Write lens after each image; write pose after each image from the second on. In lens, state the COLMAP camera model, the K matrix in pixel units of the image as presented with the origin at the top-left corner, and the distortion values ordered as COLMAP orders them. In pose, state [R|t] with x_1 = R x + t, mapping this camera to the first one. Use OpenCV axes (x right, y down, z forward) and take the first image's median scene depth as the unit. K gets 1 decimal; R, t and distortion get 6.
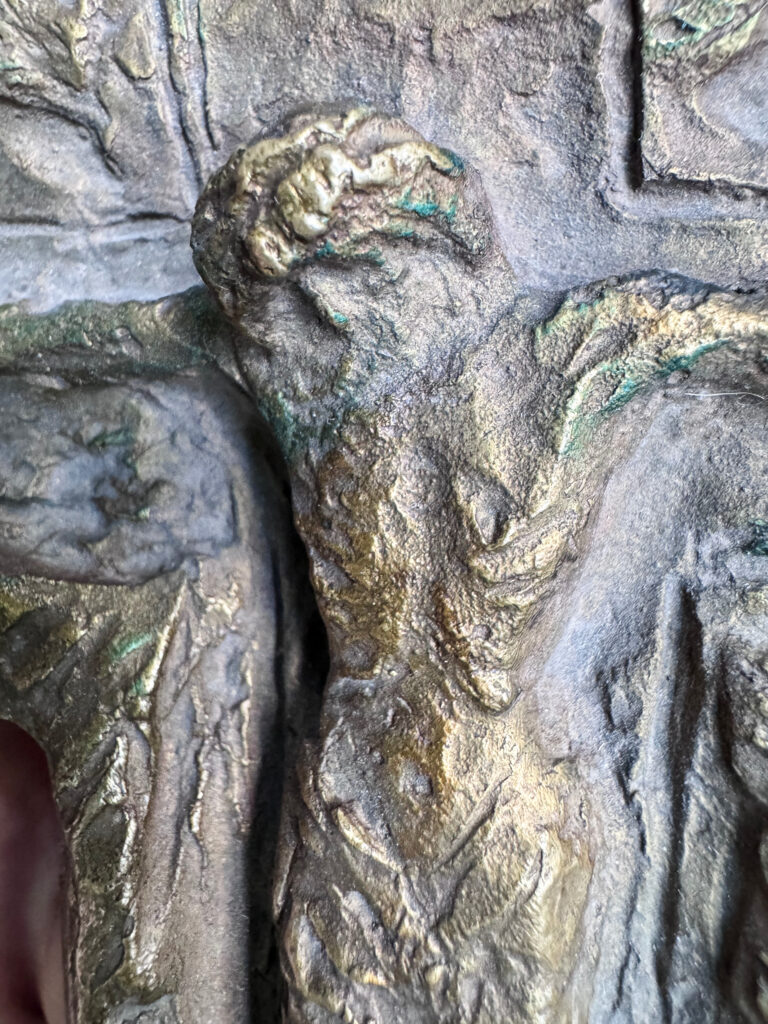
lens RADIAL K [[775.2, 0, 384.0], [0, 775.2, 512.0], [0, 0, 1]] dist [-0.003867, 0.002669]
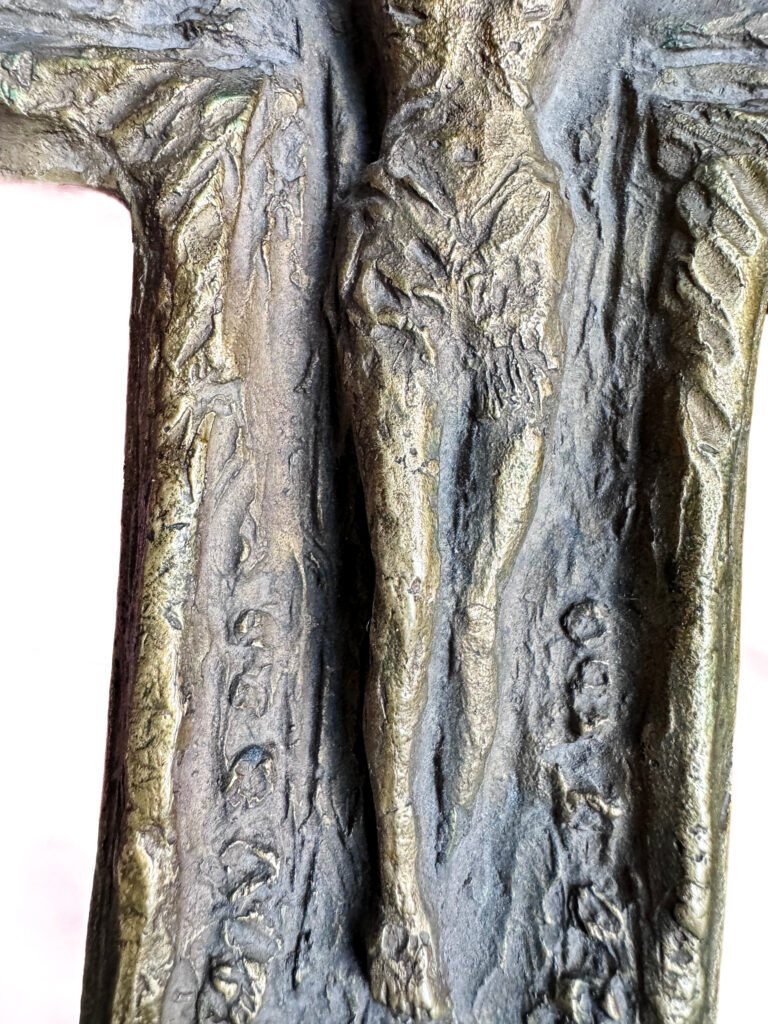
lens RADIAL K [[775.2, 0, 384.0], [0, 775.2, 512.0], [0, 0, 1]] dist [-0.003867, 0.002669]
pose [[0.963914, 0.045850, 0.262234, -0.451274], [-0.026708, 0.996742, -0.076100, 1.120545], [-0.264869, 0.066350, 0.961999, -0.313842]]
